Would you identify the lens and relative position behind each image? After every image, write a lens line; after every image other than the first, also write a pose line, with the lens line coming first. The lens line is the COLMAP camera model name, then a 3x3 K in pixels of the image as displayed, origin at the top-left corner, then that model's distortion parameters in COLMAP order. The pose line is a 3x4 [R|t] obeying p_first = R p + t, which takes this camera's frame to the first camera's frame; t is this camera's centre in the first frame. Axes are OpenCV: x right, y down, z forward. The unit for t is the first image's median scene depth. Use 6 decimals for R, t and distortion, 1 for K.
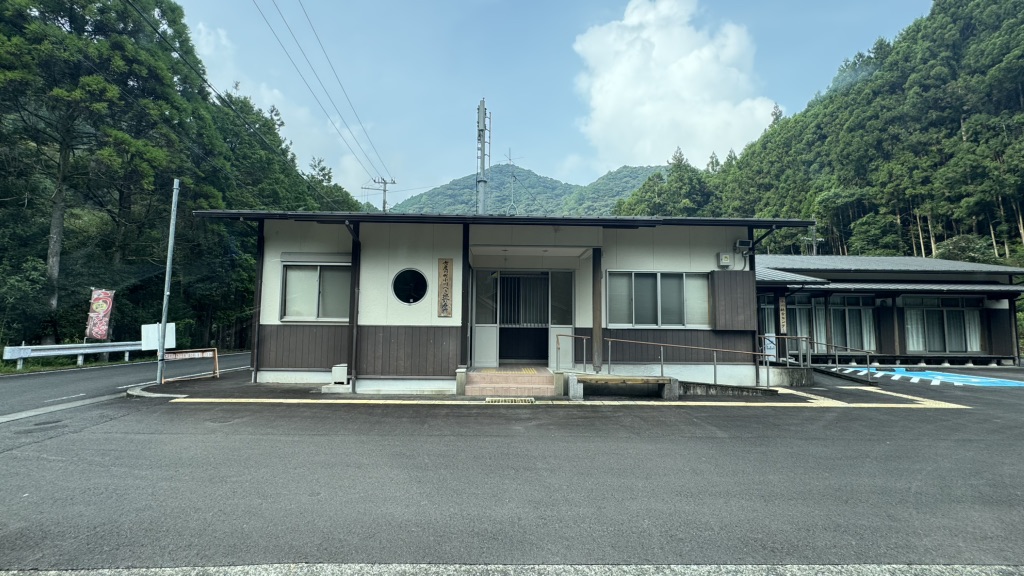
lens RADIAL K [[469.0, 0, 508.9], [0, 469.0, 273.2], [0, 0, 1]] dist [0.001224, 0.000303]
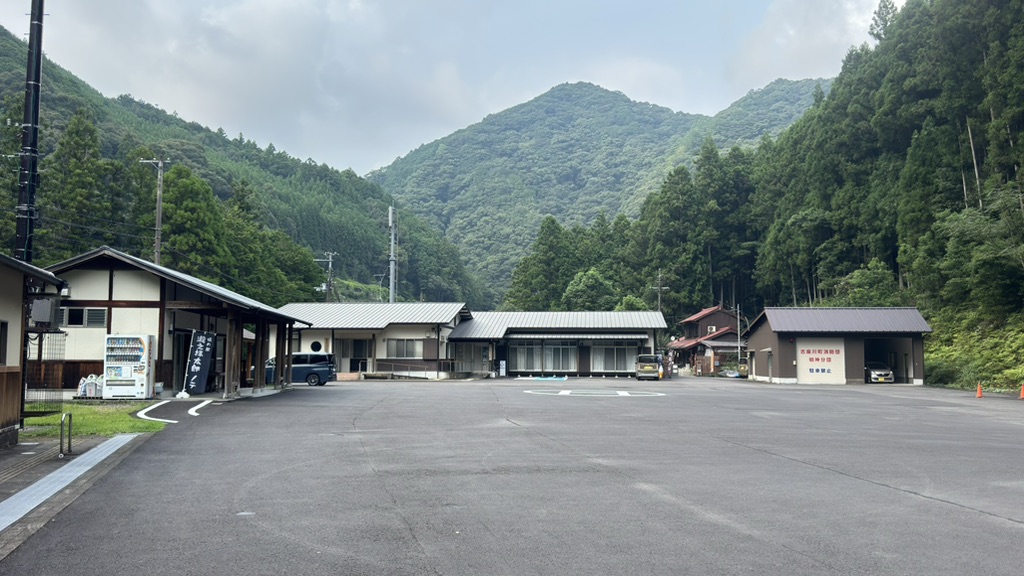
lens RADIAL K [[835.0, 0, 512.0], [0, 835.0, 288.0], [0, 0, 1]] dist [0.118688, -0.201040]
pose [[0.993368, -0.015371, -0.113945, 0.909693], [0.019054, 0.999328, 0.031310, -0.268676], [0.113387, -0.033273, 0.992994, -2.318414]]
